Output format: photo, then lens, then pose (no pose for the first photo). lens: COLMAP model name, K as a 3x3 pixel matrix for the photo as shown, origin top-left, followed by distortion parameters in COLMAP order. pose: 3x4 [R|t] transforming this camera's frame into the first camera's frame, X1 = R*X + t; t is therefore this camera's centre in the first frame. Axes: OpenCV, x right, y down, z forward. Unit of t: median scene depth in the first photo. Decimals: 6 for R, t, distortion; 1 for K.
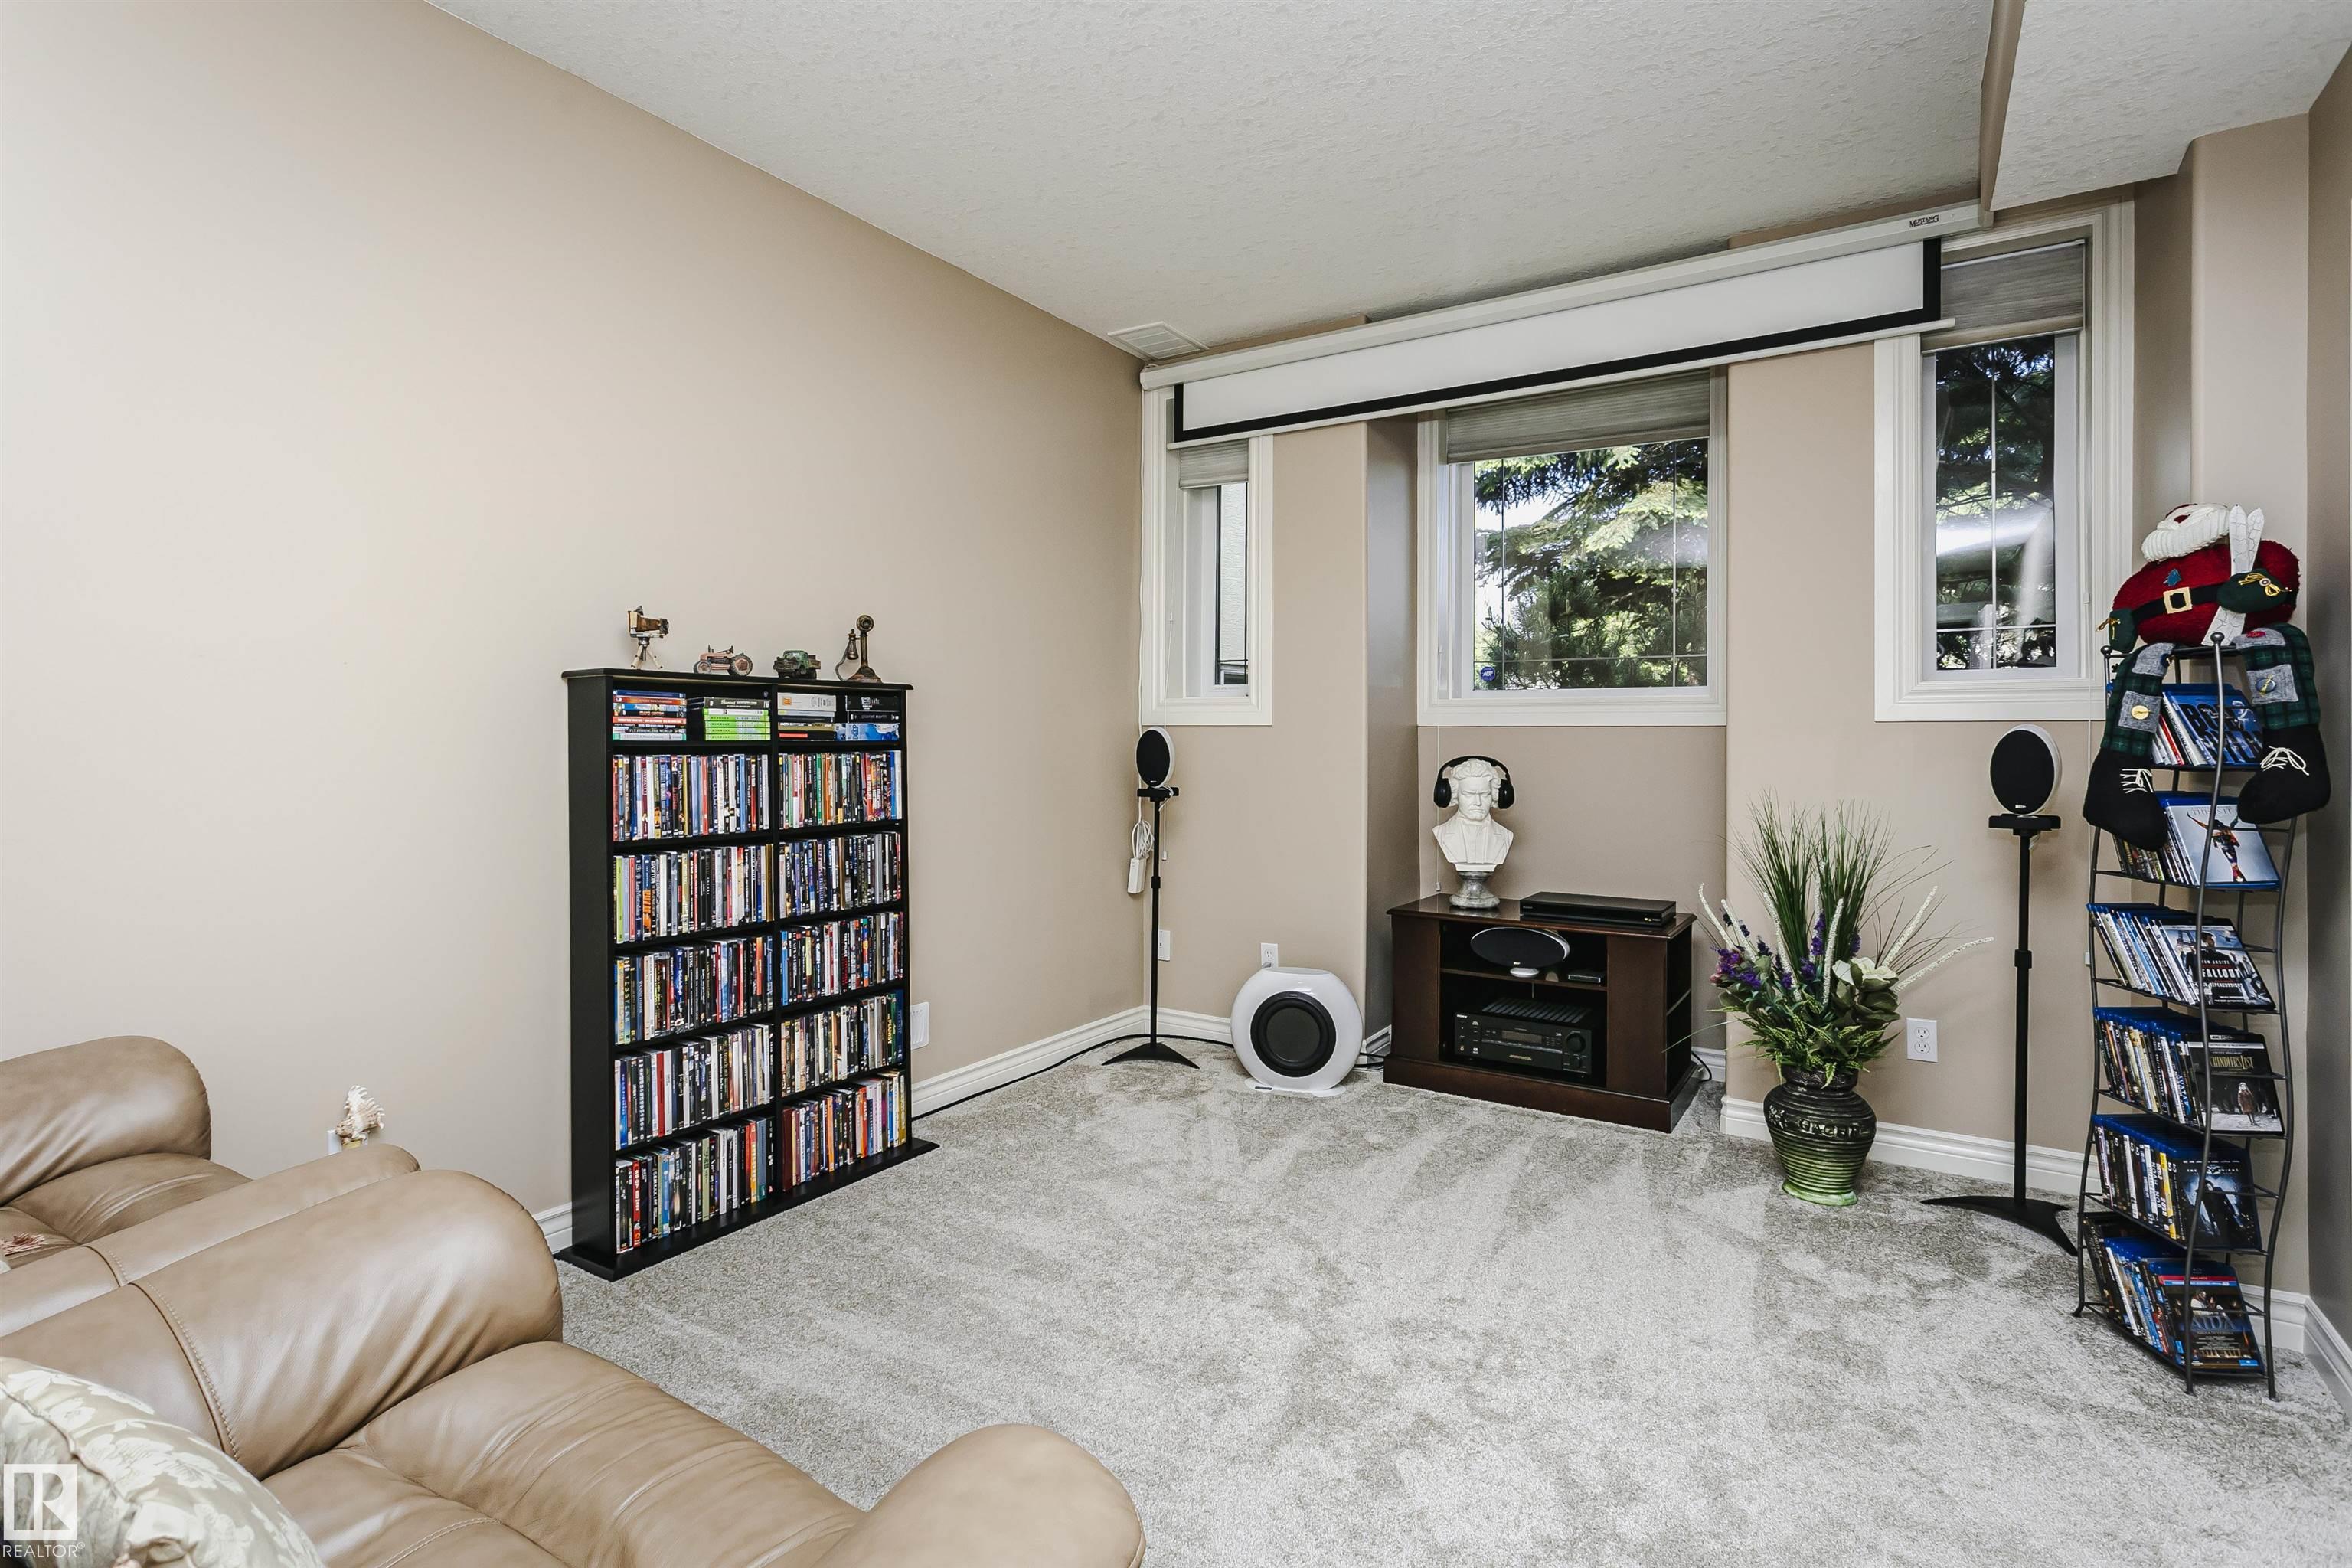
lens RADIAL K [[1144.2, 0, 1180.6], [0, 1144.2, 751.1], [0, 0, 1]] dist [0.004772, 0.001111]
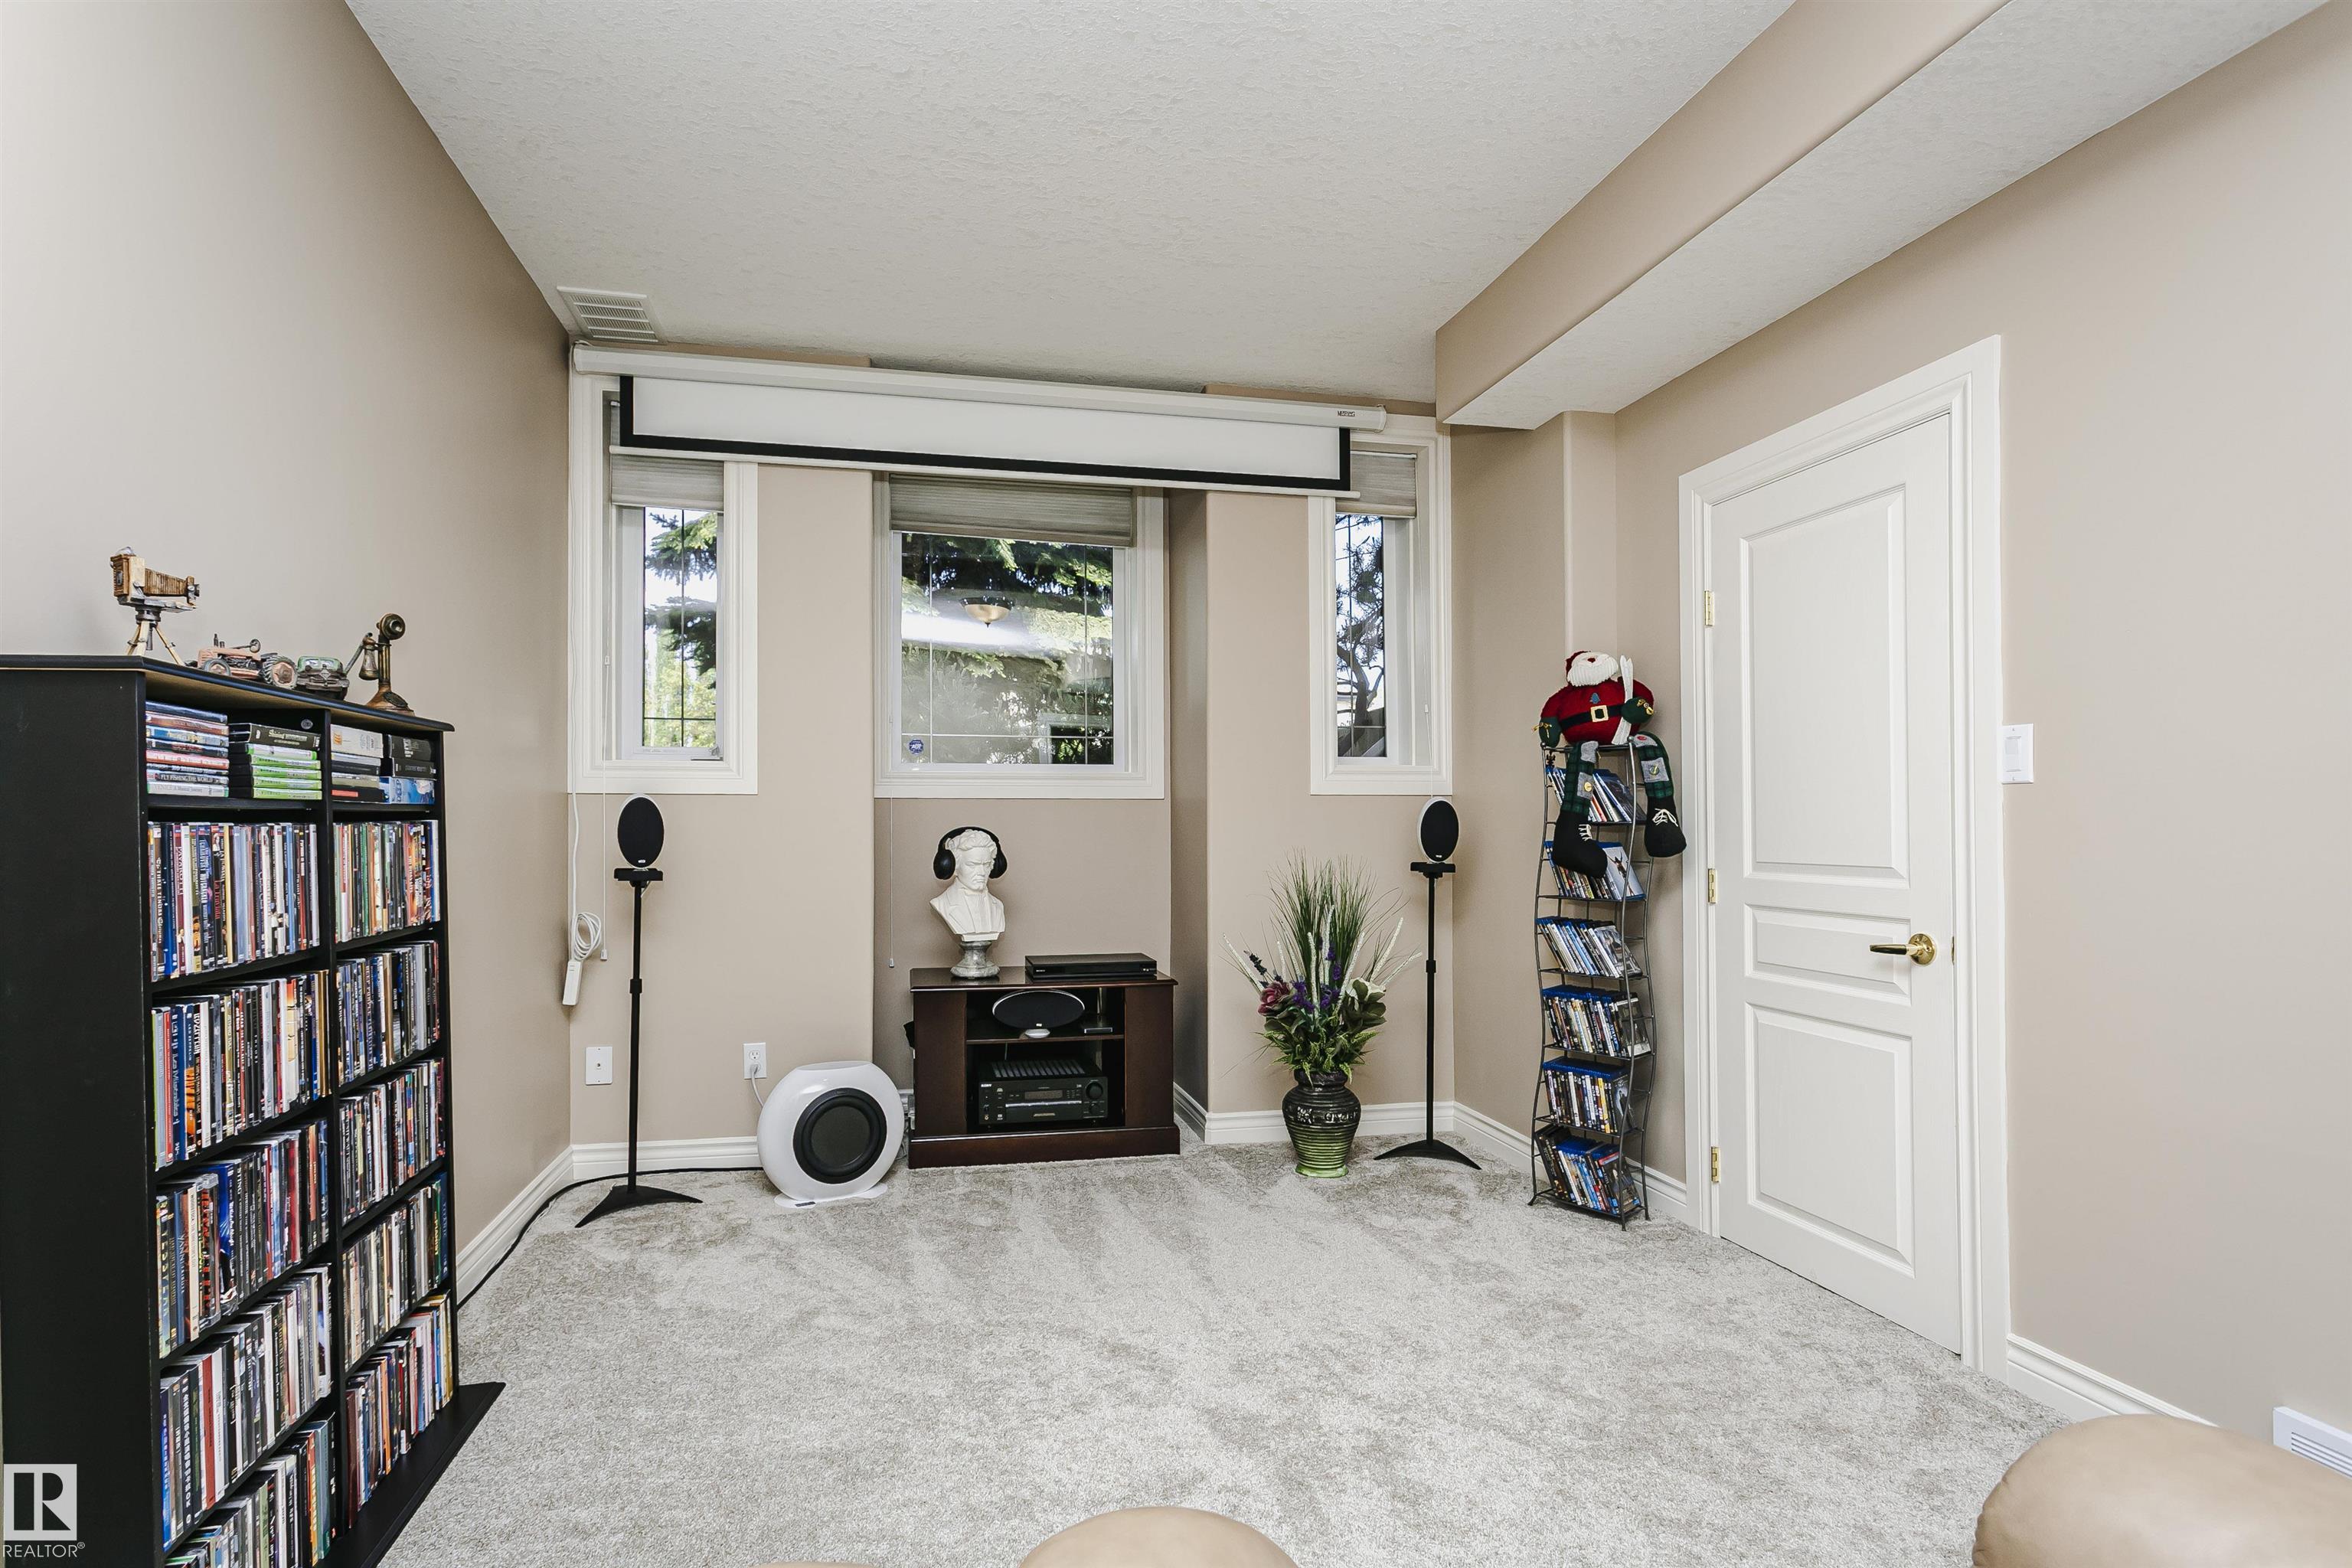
lens RADIAL K [[1115.4, 0, 1174.0], [0, 1115.4, 824.5], [0, 0, 1]] dist [0.003035, 0.000755]
pose [[0.723374, -0.006804, 0.690423, -0.441277], [0.011137, 0.999936, -0.001814, 0.009528], [-0.690367, 0.009002, 0.723403, 0.252607]]
